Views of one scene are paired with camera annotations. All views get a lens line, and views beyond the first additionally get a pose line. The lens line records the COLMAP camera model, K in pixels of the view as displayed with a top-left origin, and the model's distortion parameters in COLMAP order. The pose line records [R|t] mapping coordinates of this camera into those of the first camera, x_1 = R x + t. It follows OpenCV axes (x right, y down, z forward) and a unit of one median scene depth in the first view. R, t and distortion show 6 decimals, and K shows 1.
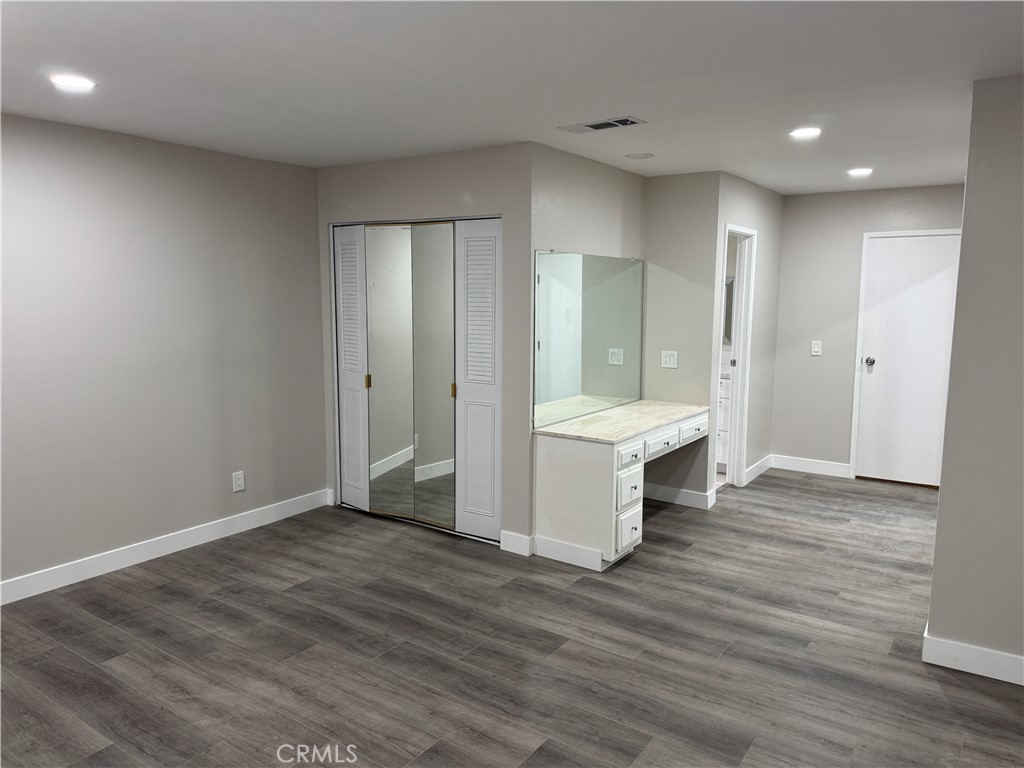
lens RADIAL K [[716.2, 0, 518.4], [0, 716.2, 383.2], [0, 0, 1]] dist [0.064411, -0.075932]
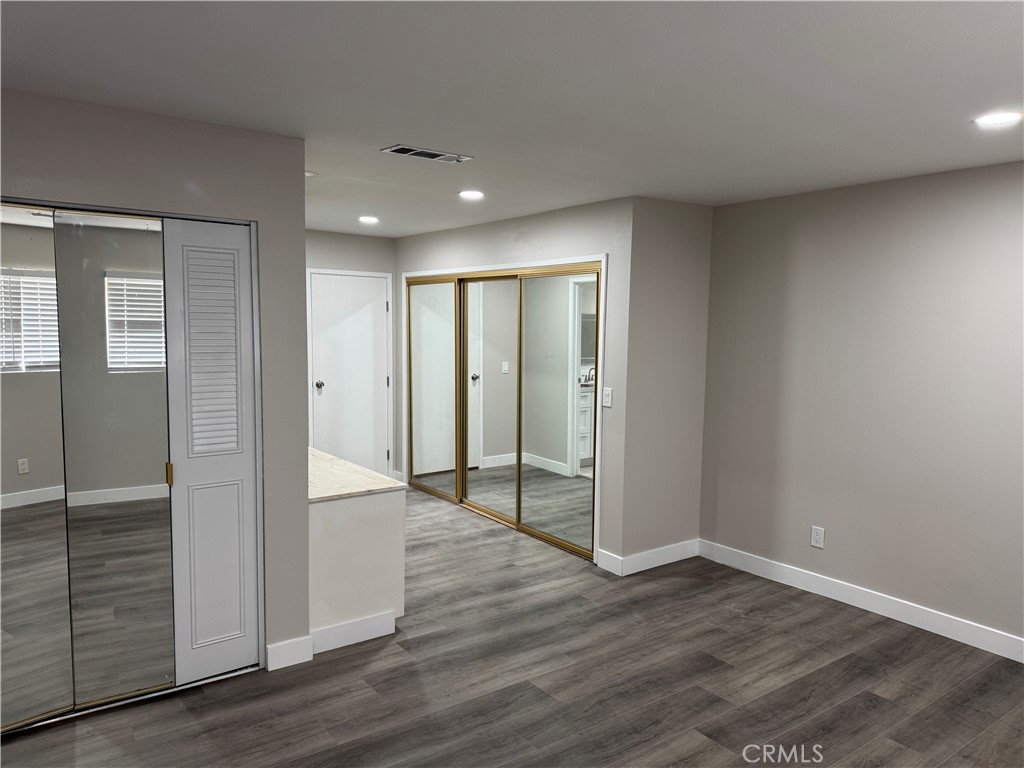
lens RADIAL K [[716.2, 0, 506.8], [0, 716.2, 386.0], [0, 0, 1]] dist [0.064411, -0.075932]
pose [[0.337293, -0.085660, 0.937495, -0.633425], [0.104172, 0.993132, 0.053265, -0.077321], [-0.935618, 0.079695, 0.343899, 0.499183]]
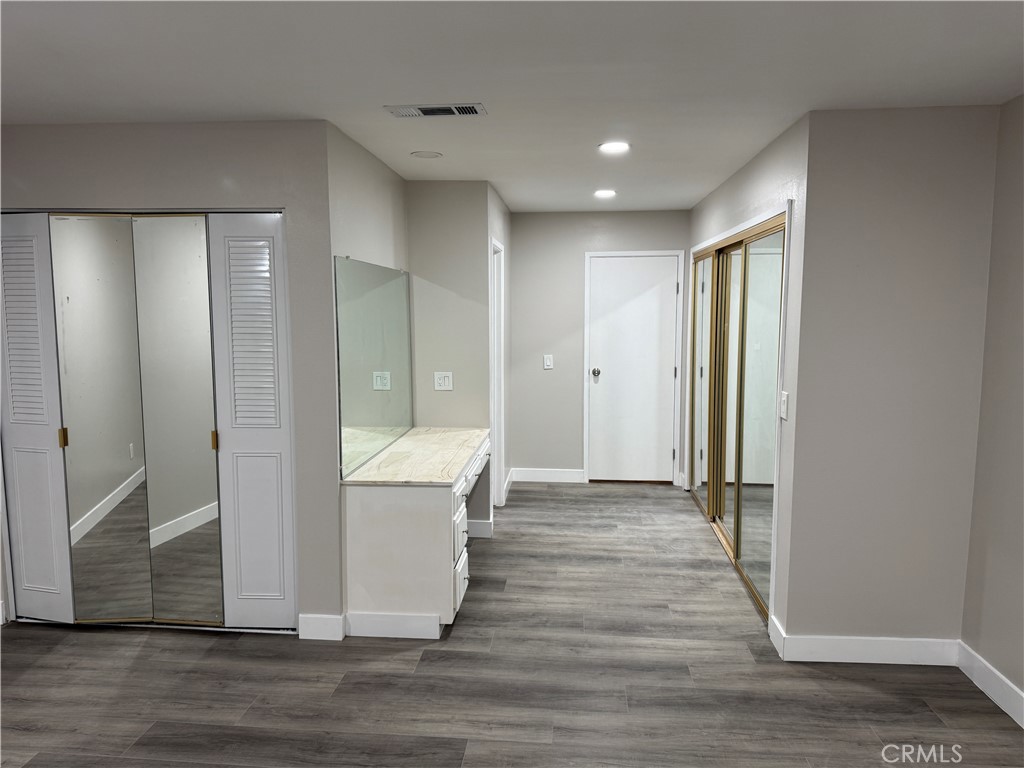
lens RADIAL K [[716.2, 0, 514.7], [0, 716.2, 385.0], [0, 0, 1]] dist [0.064411, -0.075932]
pose [[0.868999, -0.059601, 0.491211, -0.195783], [0.066710, 0.997768, 0.003048, -0.030328], [-0.490296, 0.030120, 0.871036, 0.196674]]
